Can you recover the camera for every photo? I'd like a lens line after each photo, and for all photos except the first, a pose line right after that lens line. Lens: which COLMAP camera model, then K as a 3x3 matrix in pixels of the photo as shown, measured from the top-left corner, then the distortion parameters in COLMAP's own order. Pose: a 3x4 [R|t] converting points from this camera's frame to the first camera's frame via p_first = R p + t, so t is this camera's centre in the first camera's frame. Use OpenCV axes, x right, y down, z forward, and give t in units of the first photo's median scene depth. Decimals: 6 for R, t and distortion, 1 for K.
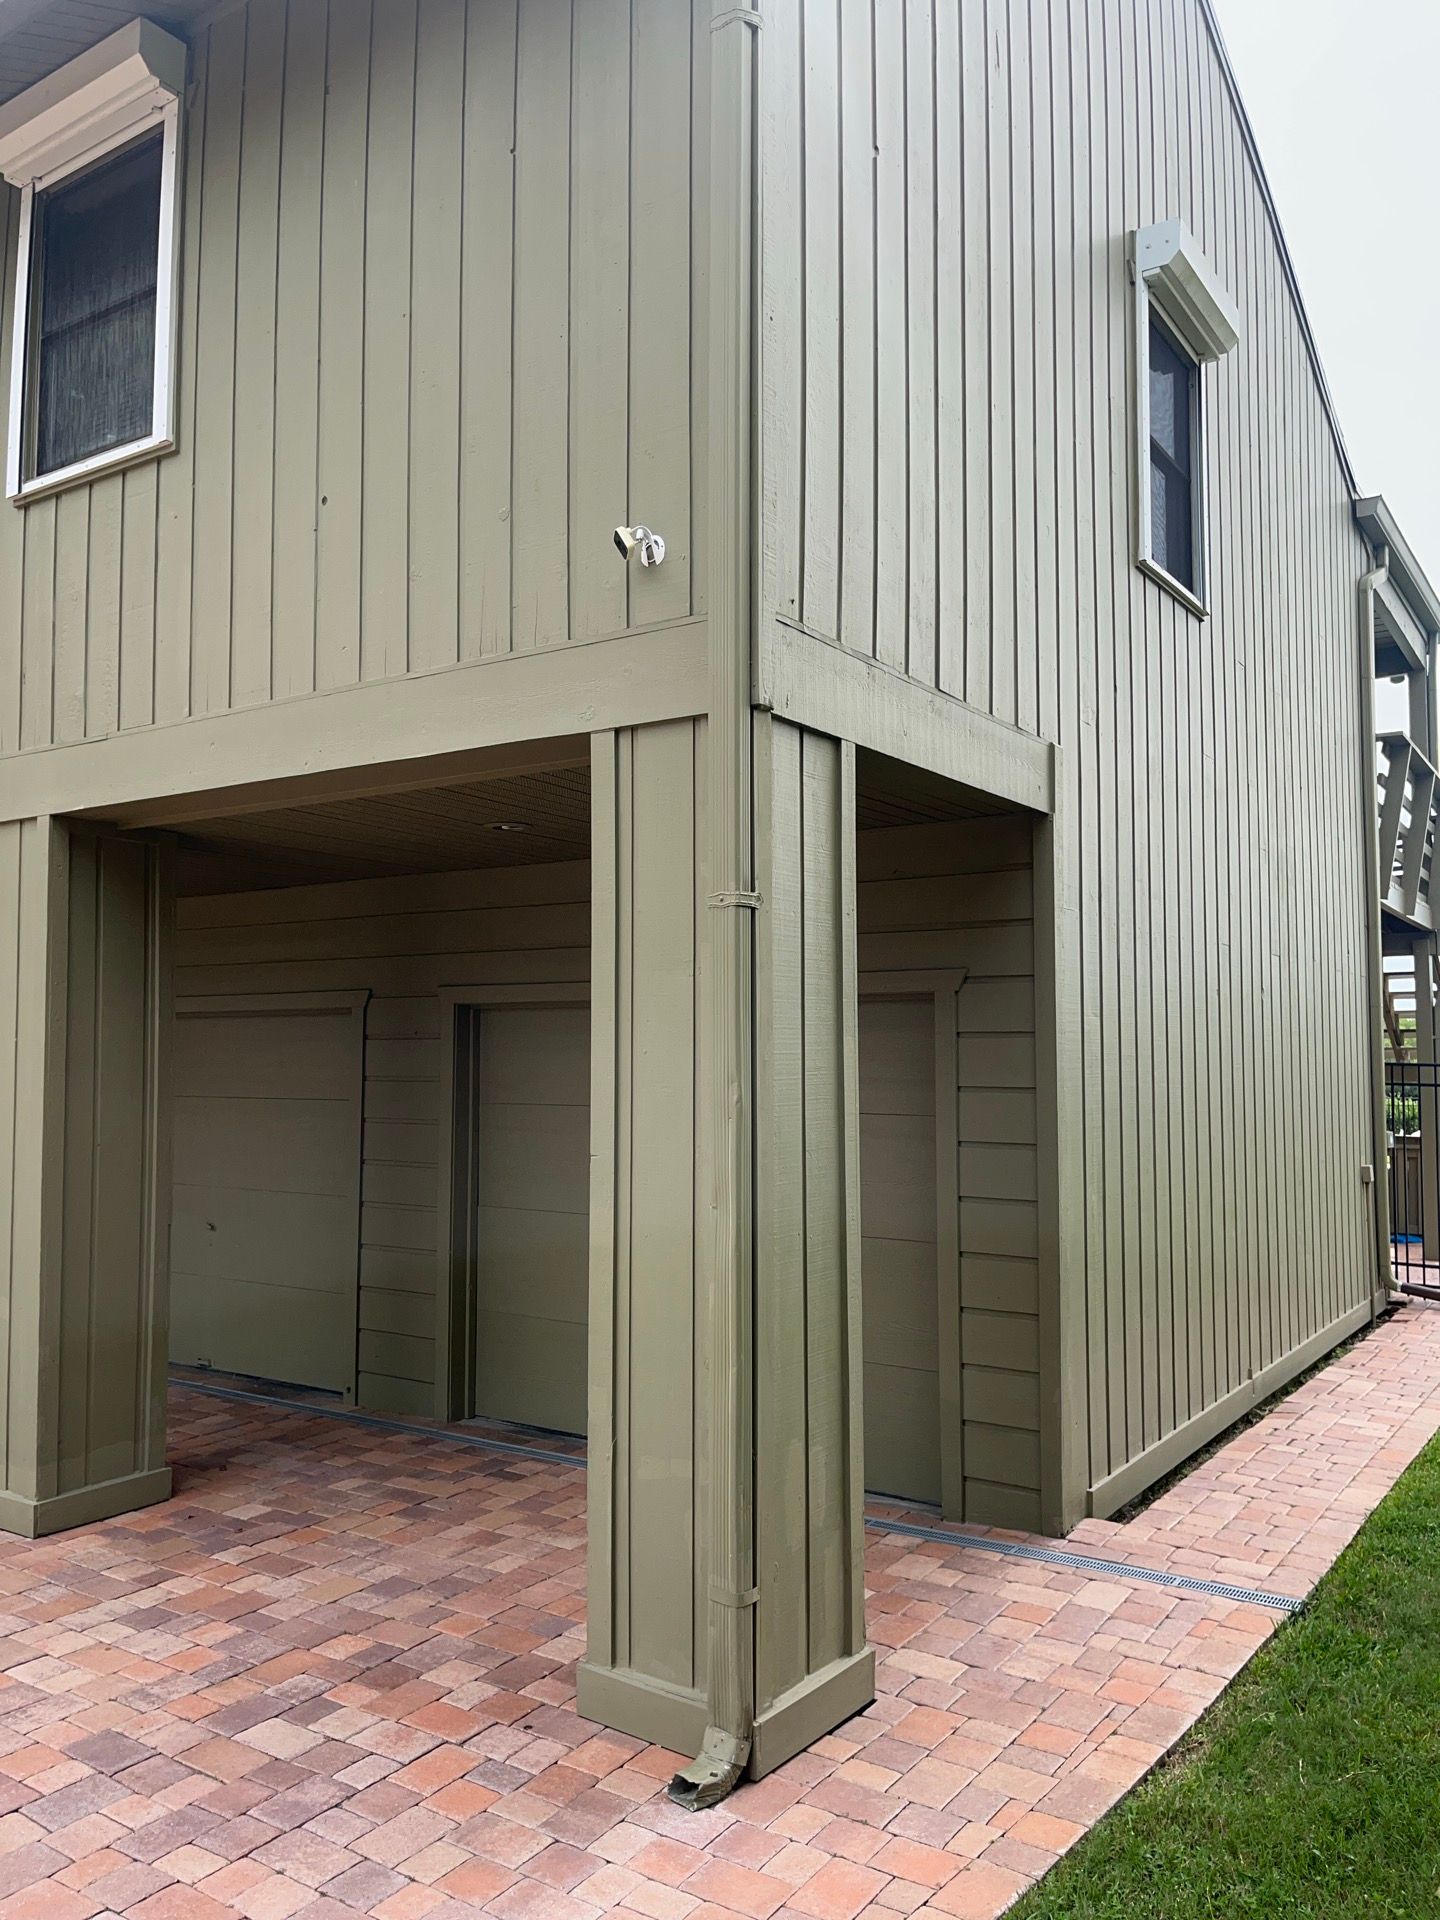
lens RADIAL K [[1464.4, 0, 715.2], [0, 1464.4, 966.2], [0, 0, 1]] dist [0.004243, -0.001463]
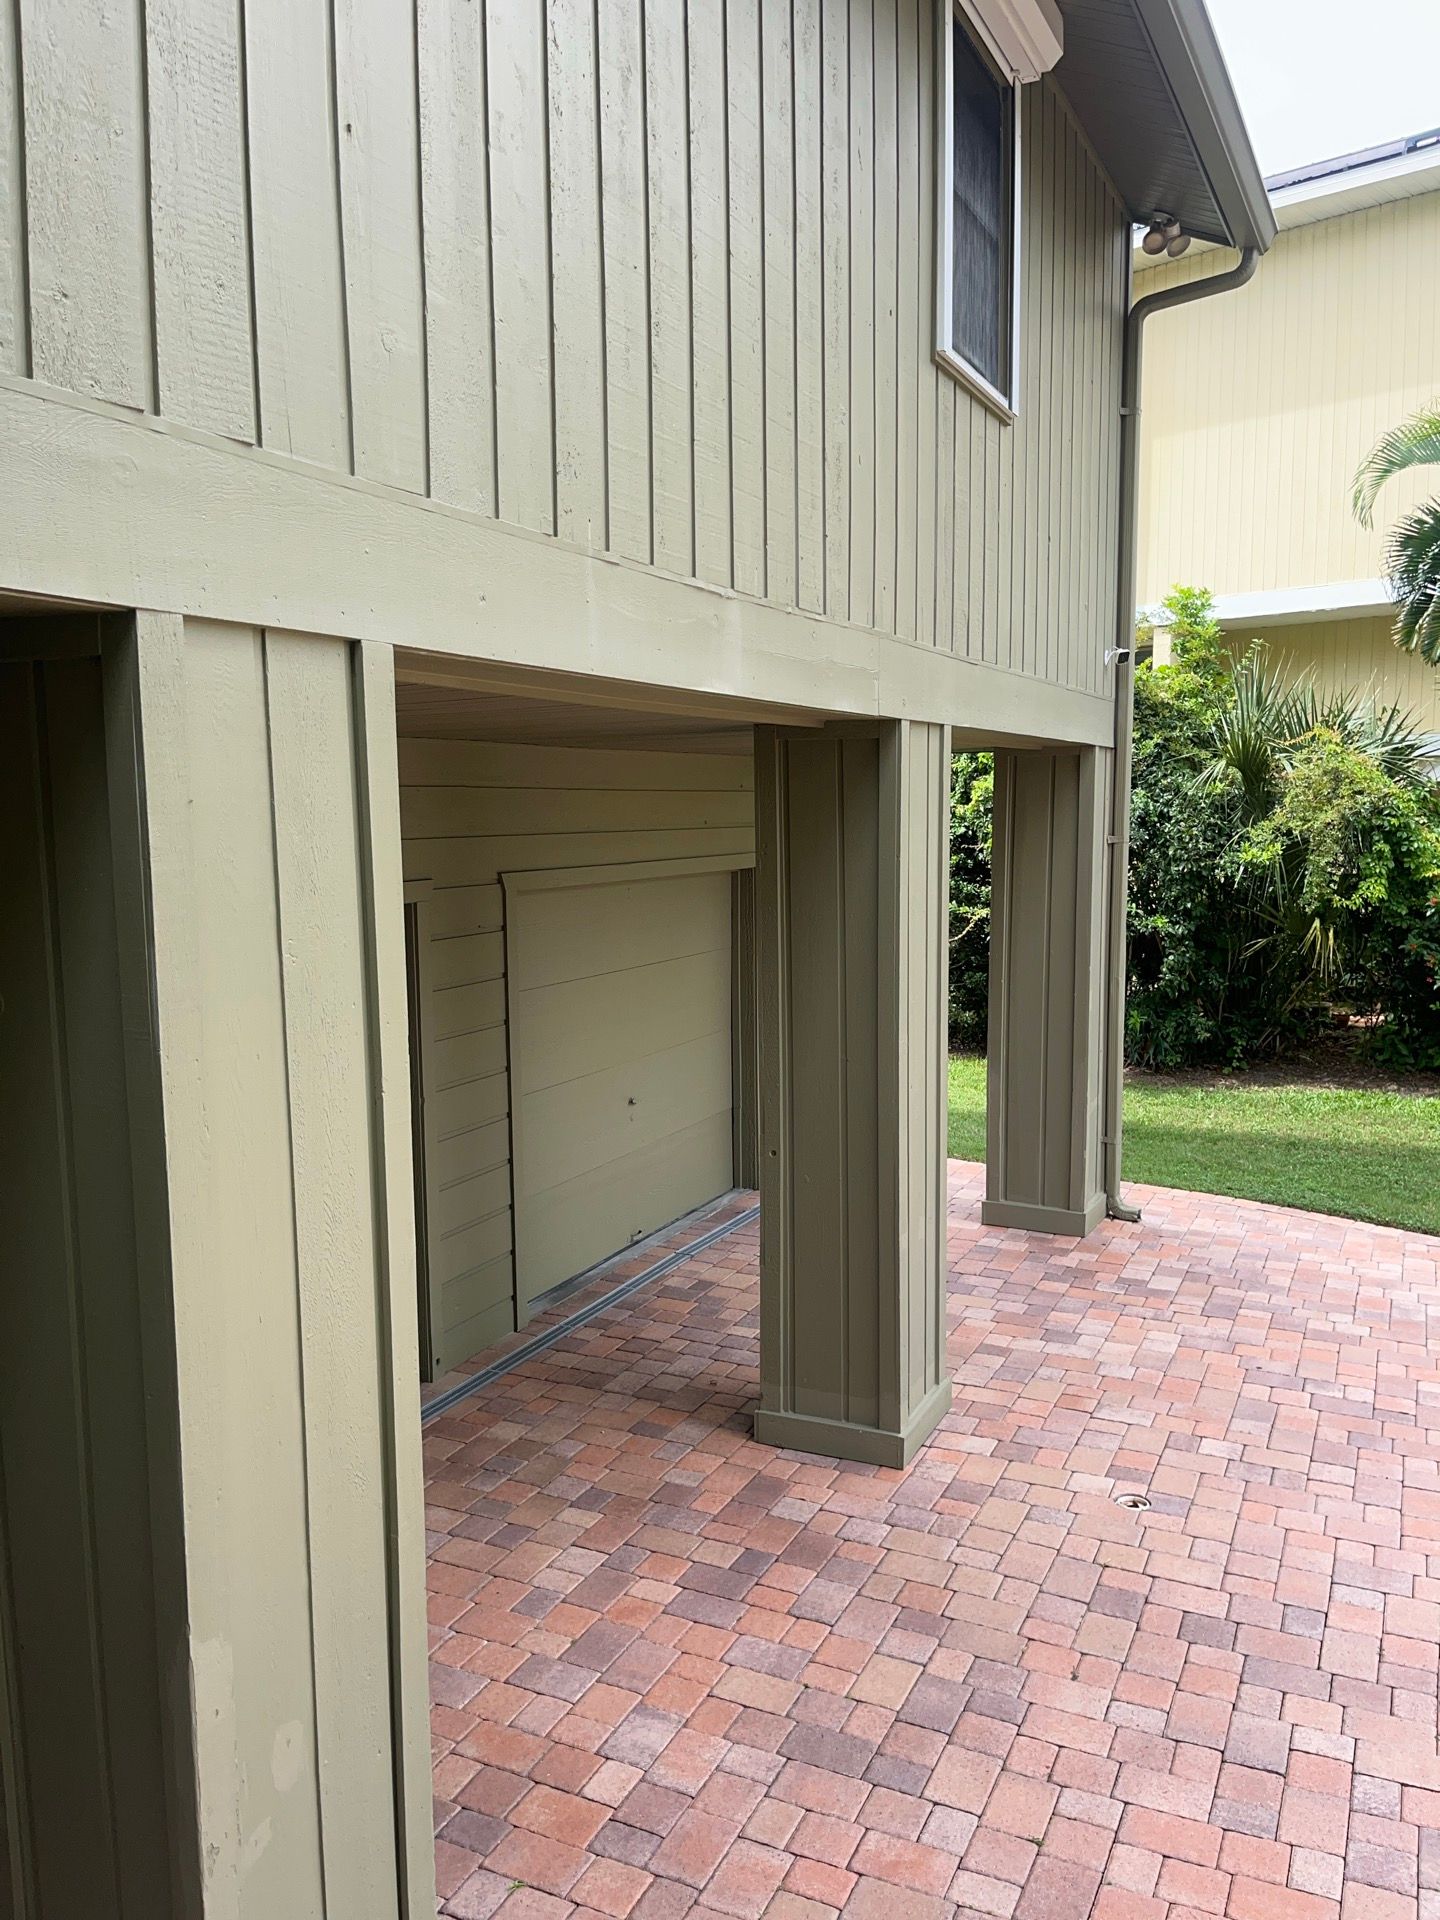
lens RADIAL K [[1464.4, 0, 715.2], [0, 1464.4, 966.2], [0, 0, 1]] dist [0.004243, -0.001463]
pose [[-0.138418, -0.105081, 0.984784, -1.793379], [-0.048613, 0.993878, 0.099218, -0.040389], [-0.989180, -0.034140, -0.142678, 1.628826]]
